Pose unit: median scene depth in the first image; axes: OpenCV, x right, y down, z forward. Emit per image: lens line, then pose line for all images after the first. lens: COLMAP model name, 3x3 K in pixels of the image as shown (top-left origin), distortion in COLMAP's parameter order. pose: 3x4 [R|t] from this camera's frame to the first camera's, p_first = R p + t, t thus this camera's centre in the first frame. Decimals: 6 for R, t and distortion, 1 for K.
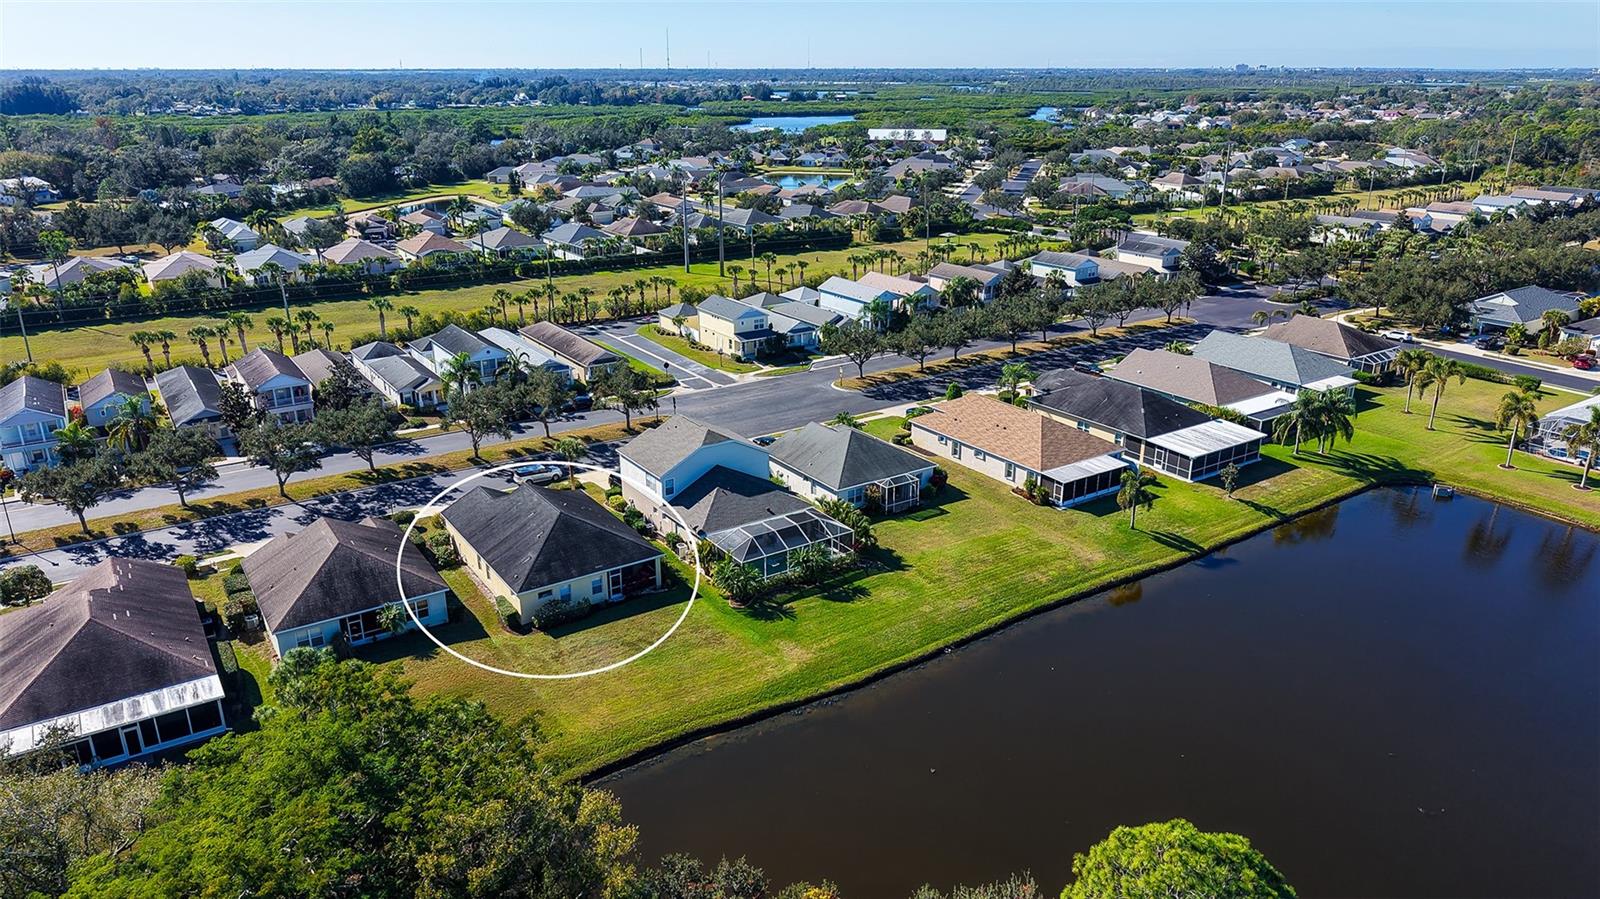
lens RADIAL K [[1054.4, 0, 829.0], [0, 1054.4, 446.8], [0, 0, 1]] dist [0.007642, -0.048956]
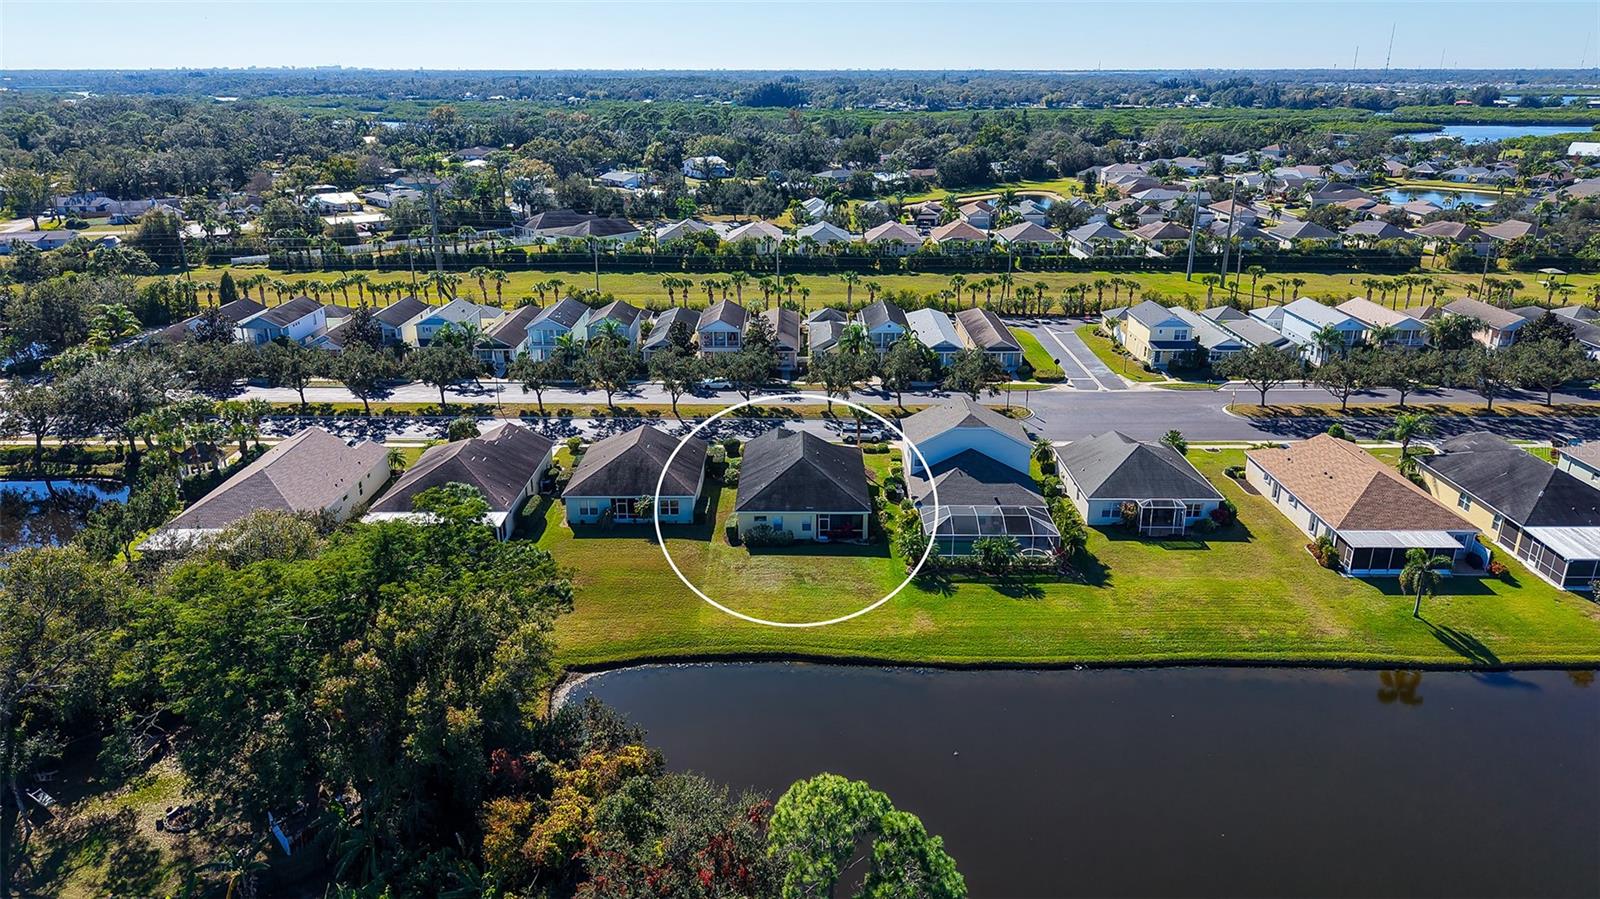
lens RADIAL K [[1068.6, 0, 800.0], [0, 1068.6, 449.5], [0, 0, 1]] dist [-0.039902, 0.000774]
pose [[0.807308, 0.184231, -0.560636, 0.237147], [-0.184137, 0.981230, 0.057289, -0.007574], [0.560667, 0.056984, 0.826078, 0.018349]]
